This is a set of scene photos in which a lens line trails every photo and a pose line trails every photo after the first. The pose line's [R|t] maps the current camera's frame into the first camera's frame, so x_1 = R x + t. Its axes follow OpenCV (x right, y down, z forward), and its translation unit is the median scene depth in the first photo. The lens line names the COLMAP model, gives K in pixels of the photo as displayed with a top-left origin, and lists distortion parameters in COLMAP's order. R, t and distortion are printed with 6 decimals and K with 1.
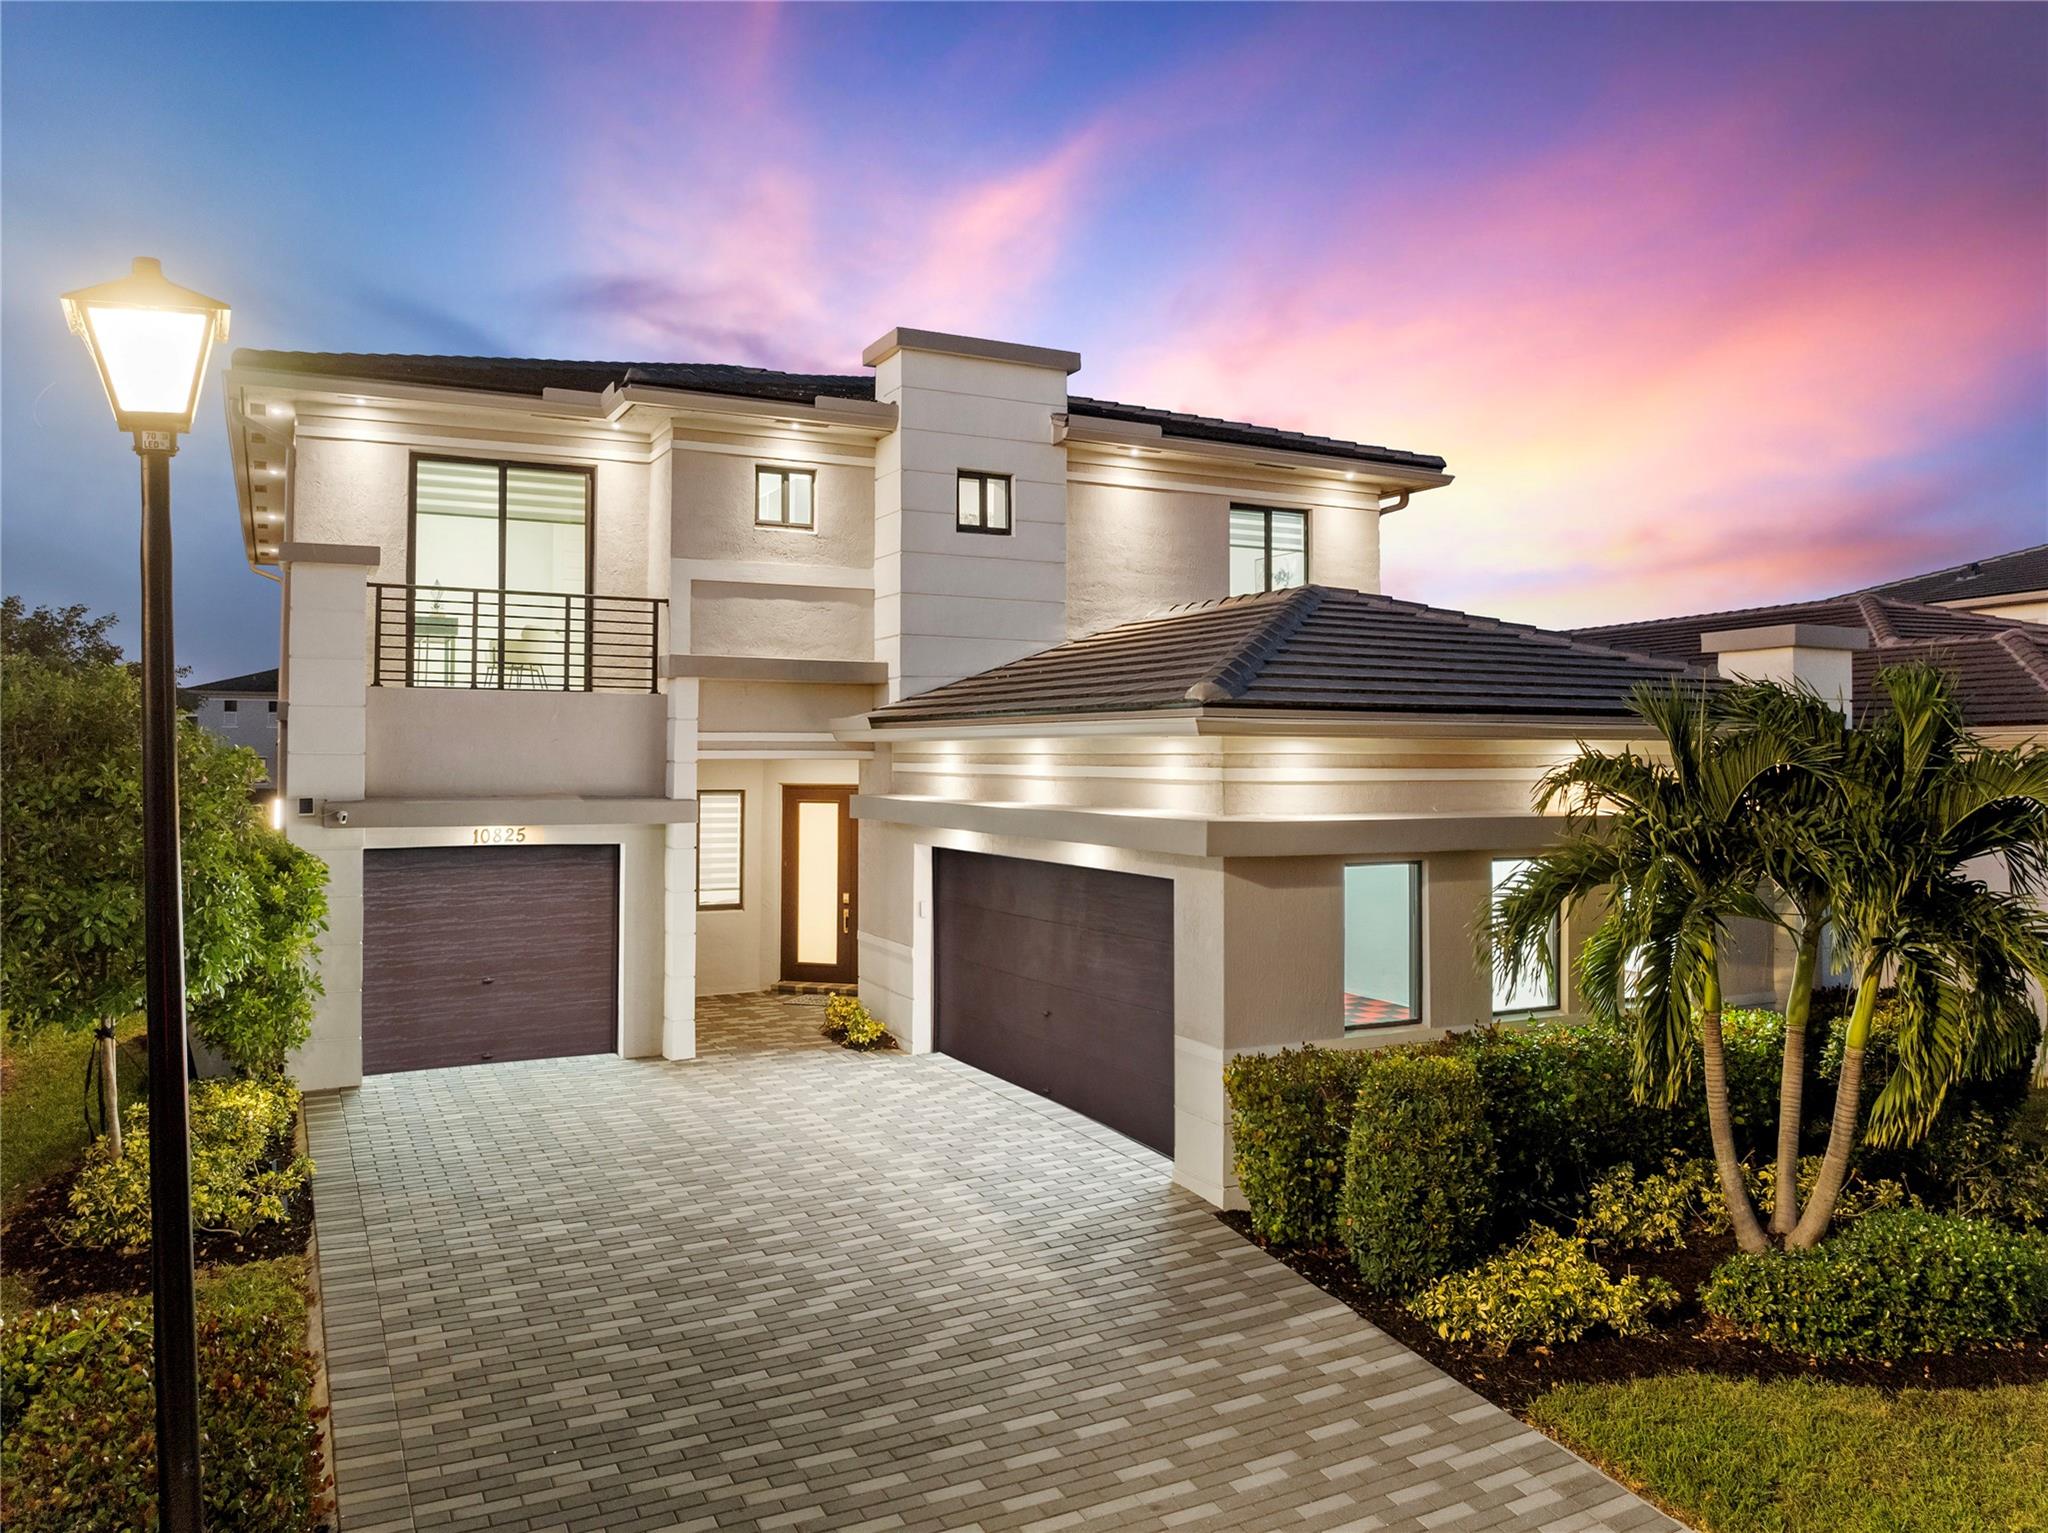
lens RADIAL K [[1489.6, 0, 1024.0], [0, 1489.6, 766.5], [0, 0, 1]] dist [-0.031513, -0.012641]
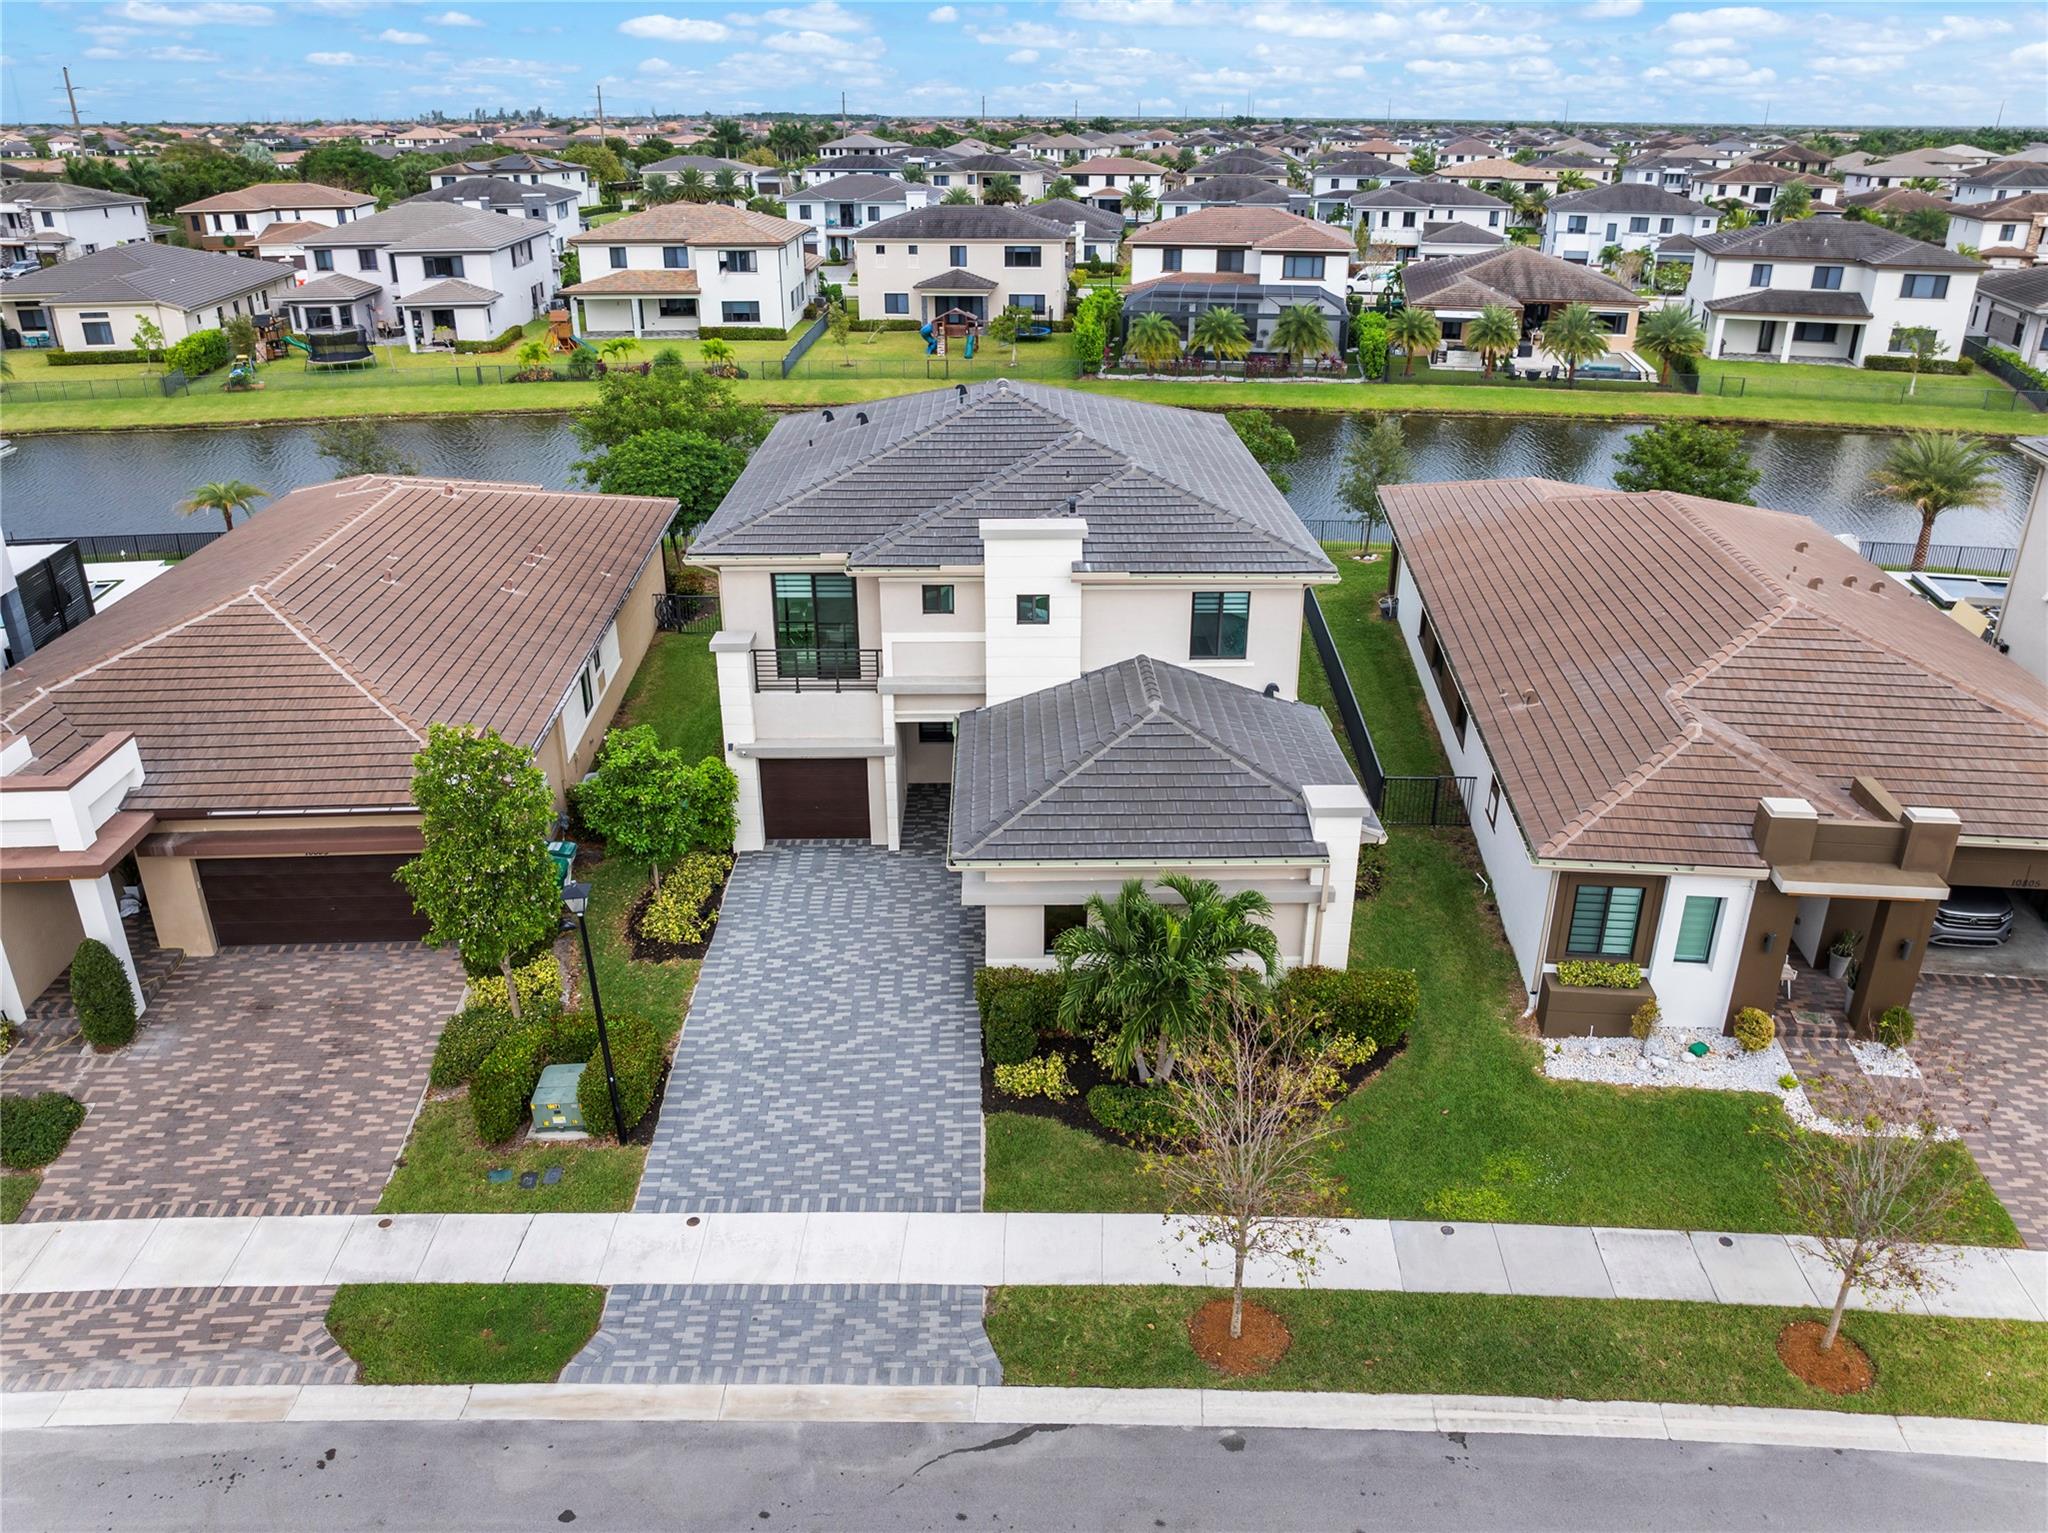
lens RADIAL K [[1447.6, 0, 1024.0], [0, 1447.6, 766.5], [0, 0, 1]] dist [-0.024286, -0.020288]
pose [[0.901740, 0.171129, -0.396965, 1.483107], [0.001809, 0.916802, 0.399337, -1.475073], [0.432276, -0.360816, 0.826407, -1.264255]]
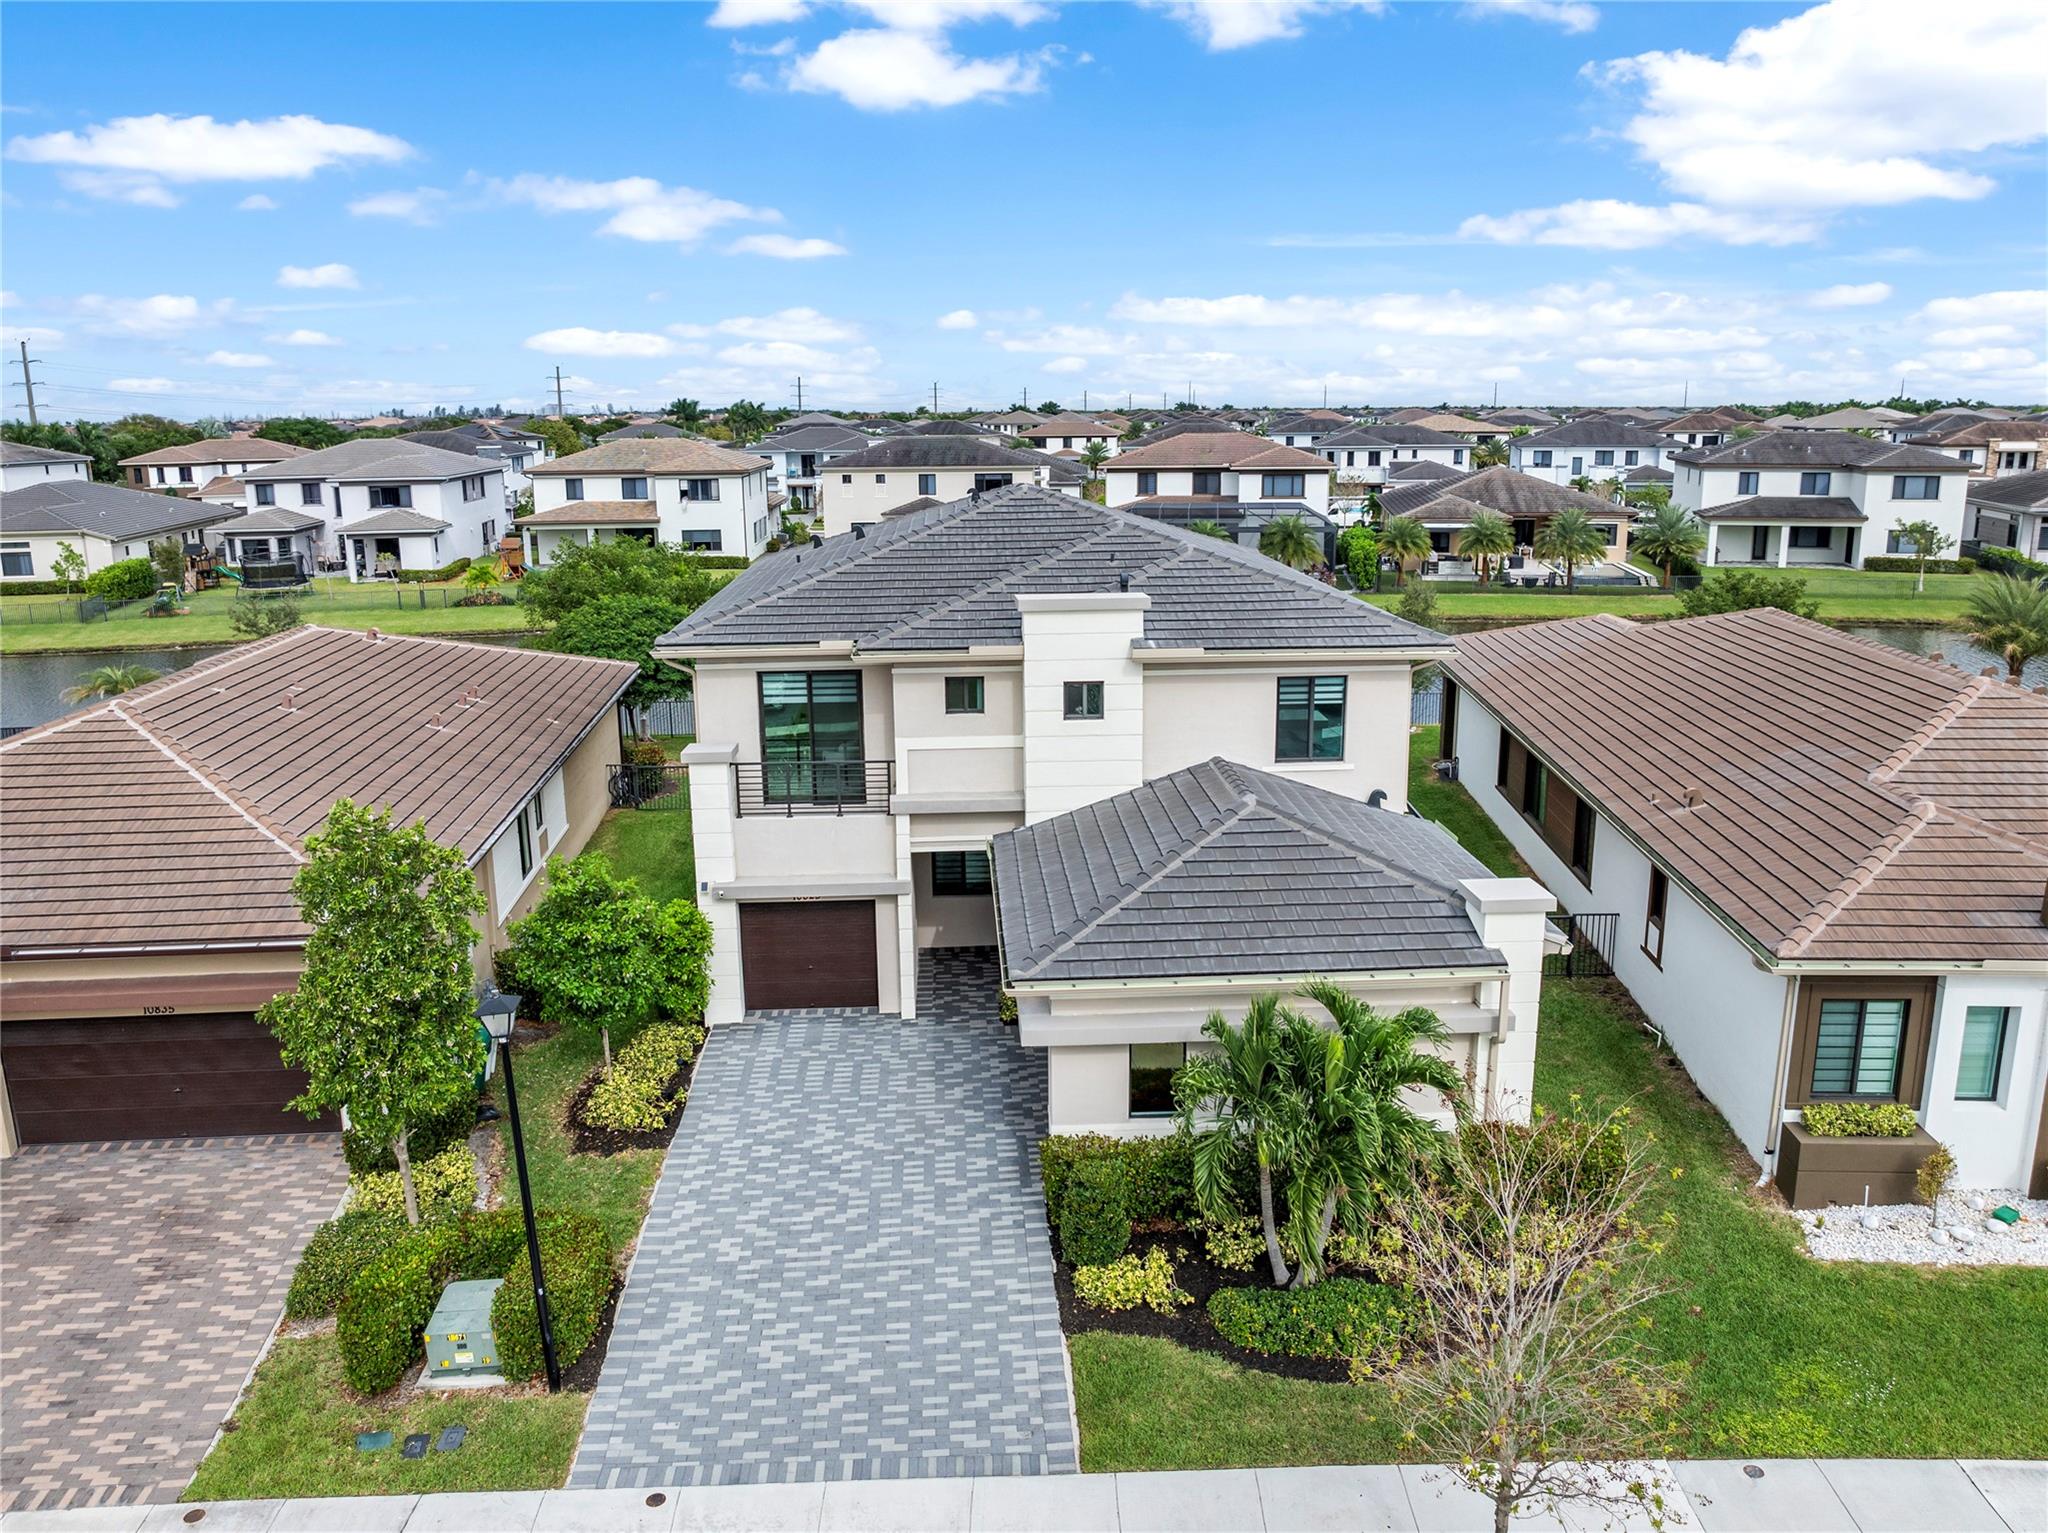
lens RADIAL K [[1489.6, 0, 1024.0], [0, 1489.6, 766.5], [0, 0, 1]] dist [-0.031513, -0.012641]
pose [[0.915650, 0.076177, -0.394693, 1.079265], [0.014107, 0.975185, 0.220940, -0.911583], [0.401730, -0.207871, 0.891854, -0.880869]]
